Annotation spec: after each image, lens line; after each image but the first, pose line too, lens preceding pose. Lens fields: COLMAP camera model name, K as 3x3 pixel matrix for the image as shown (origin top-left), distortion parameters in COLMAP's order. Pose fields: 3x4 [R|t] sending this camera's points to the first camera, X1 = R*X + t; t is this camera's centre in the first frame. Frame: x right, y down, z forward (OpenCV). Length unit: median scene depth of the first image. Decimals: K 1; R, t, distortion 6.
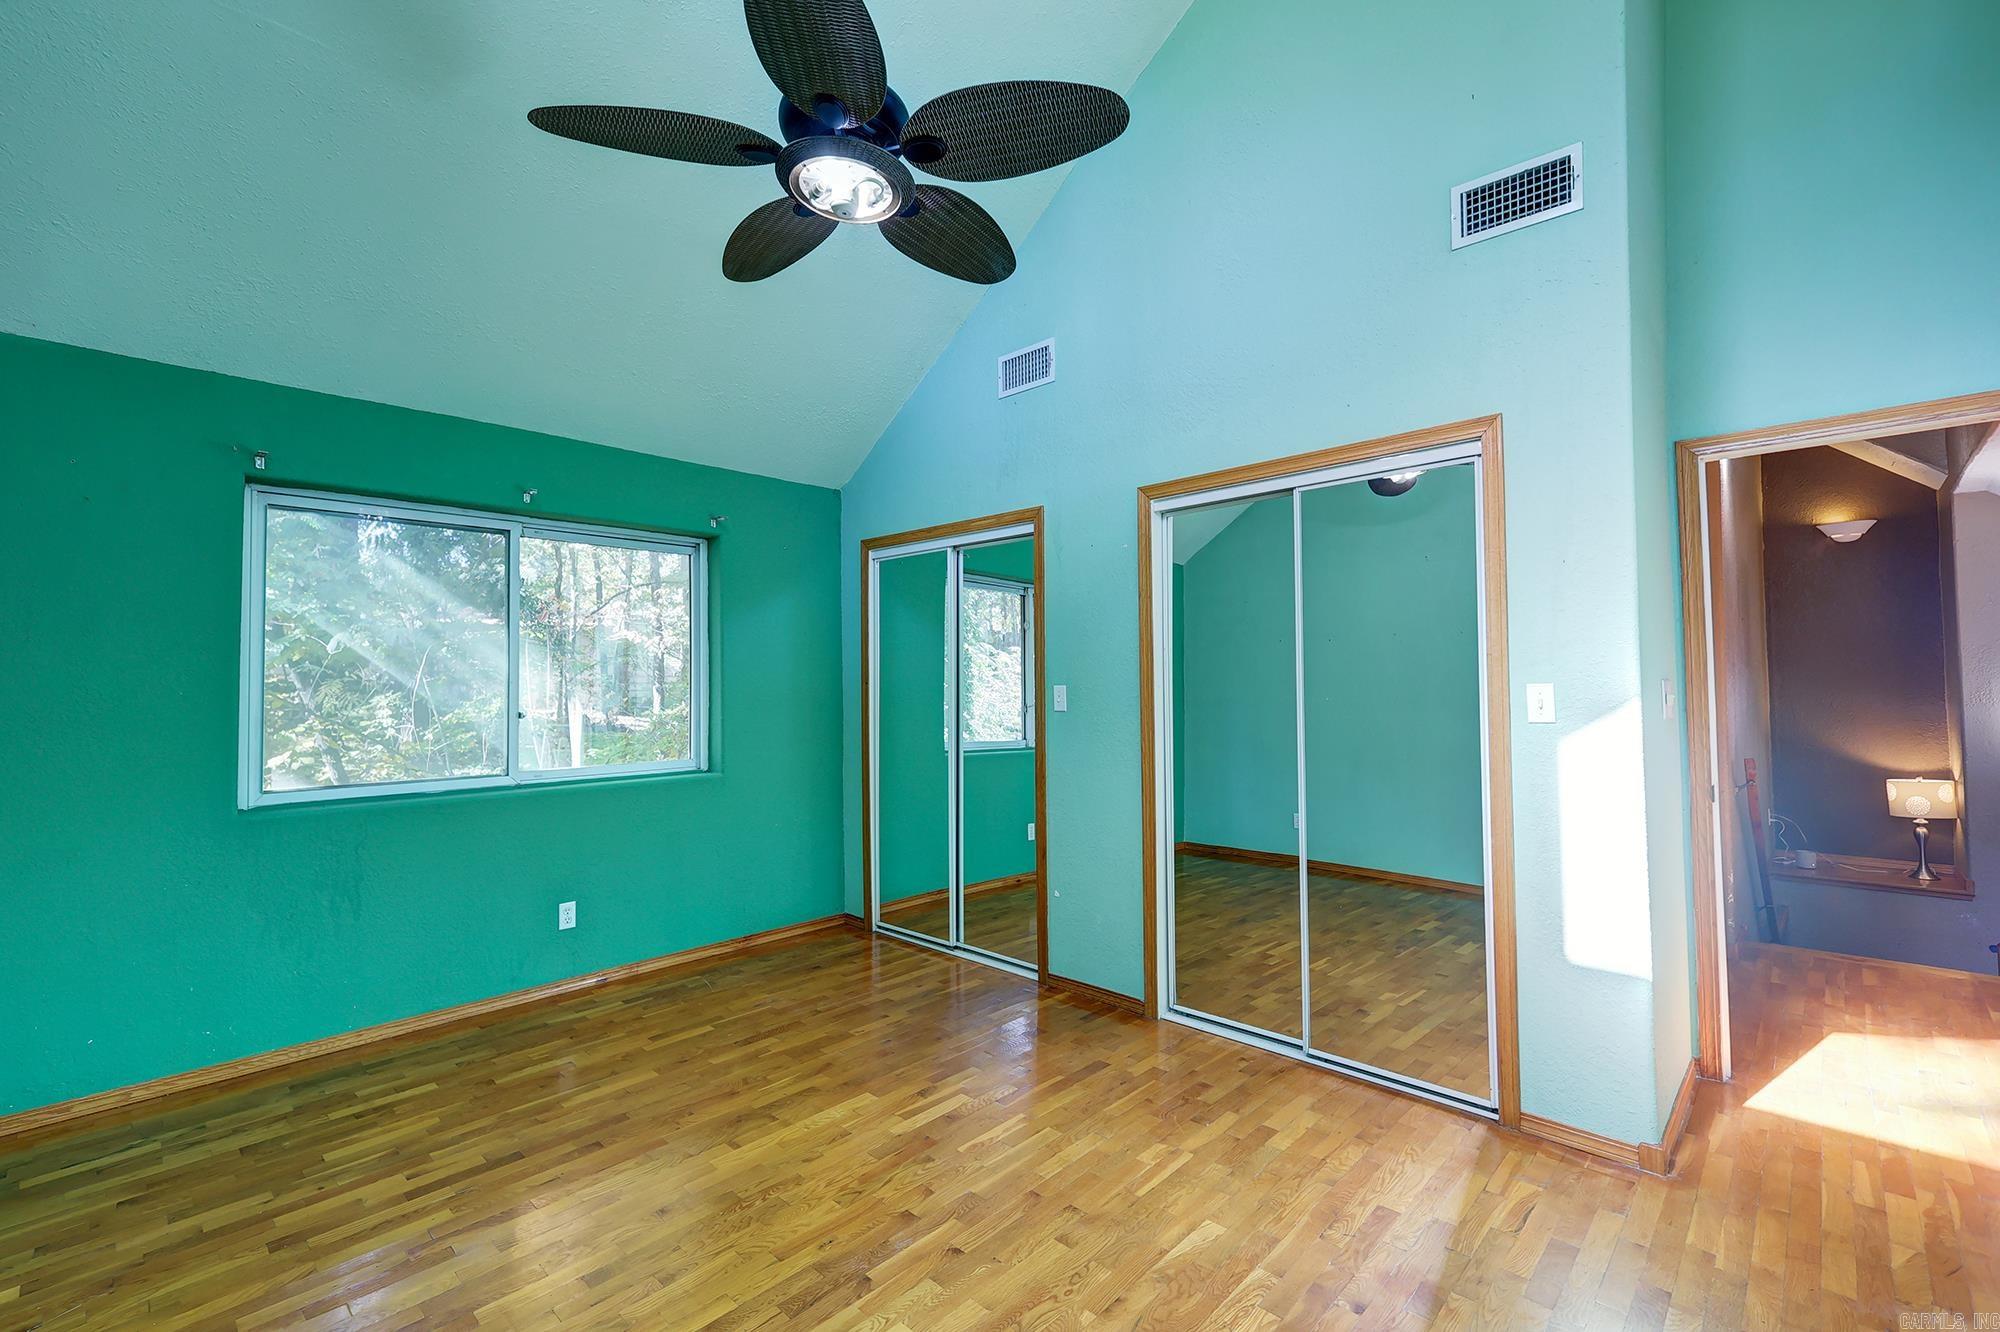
lens RADIAL K [[868.6, 0, 1006.2], [0, 868.6, 660.4], [0, 0, 1]] dist [0.003443, -0.000297]
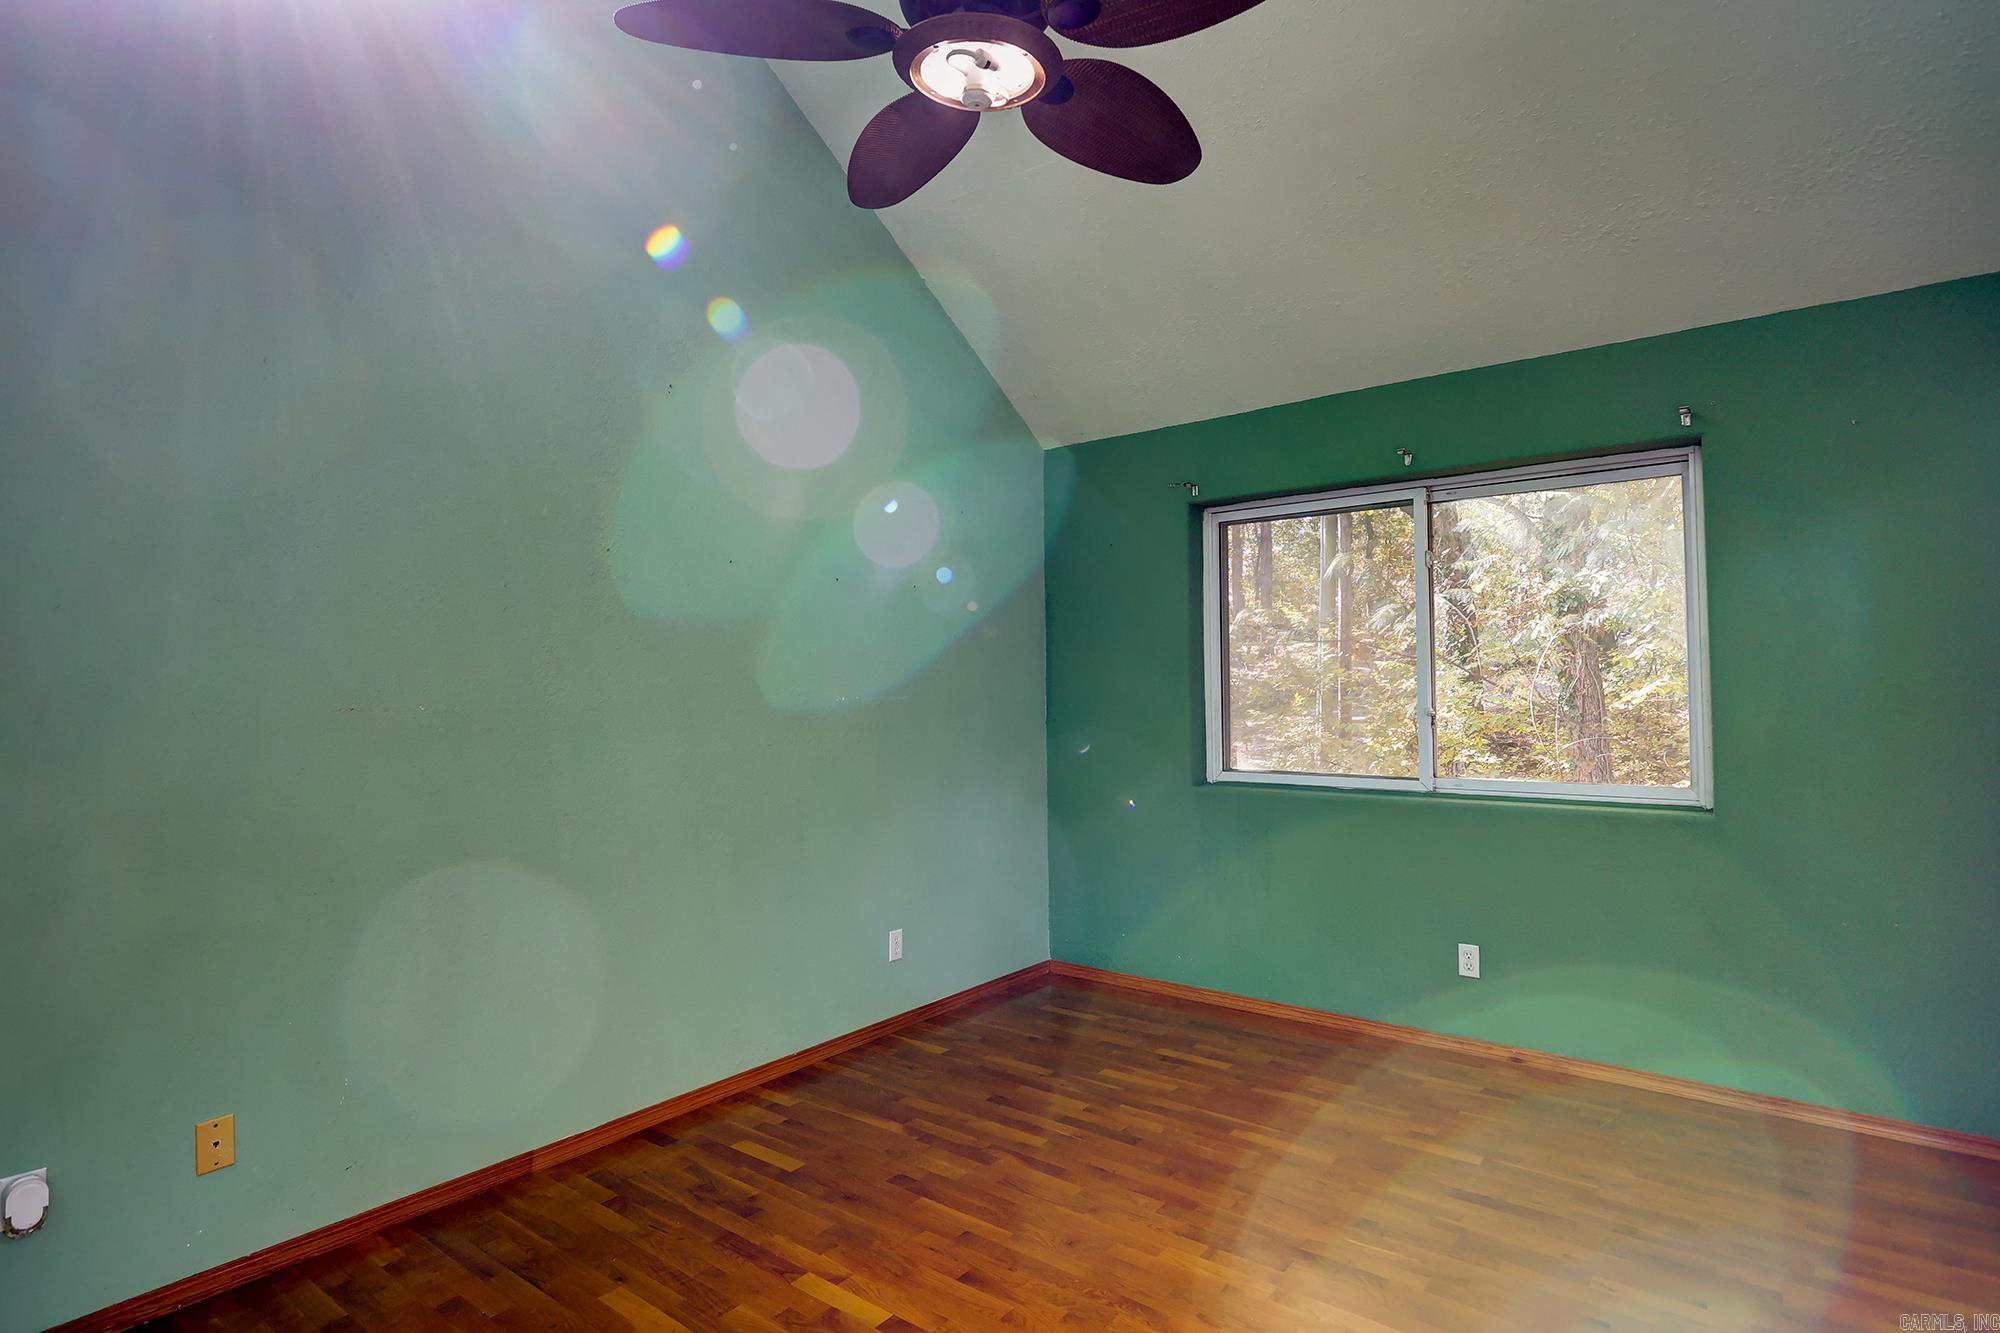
lens RADIAL K [[1045.7, 0, 995.8], [0, 1045.7, 661.2], [0, 0, 1]] dist [0.002935, 0.000031]
pose [[0.083780, -0.003417, -0.996478, 0.544080], [0.045817, 0.998950, 0.000427, -0.009469], [0.995430, -0.045691, 0.083848, 0.610824]]
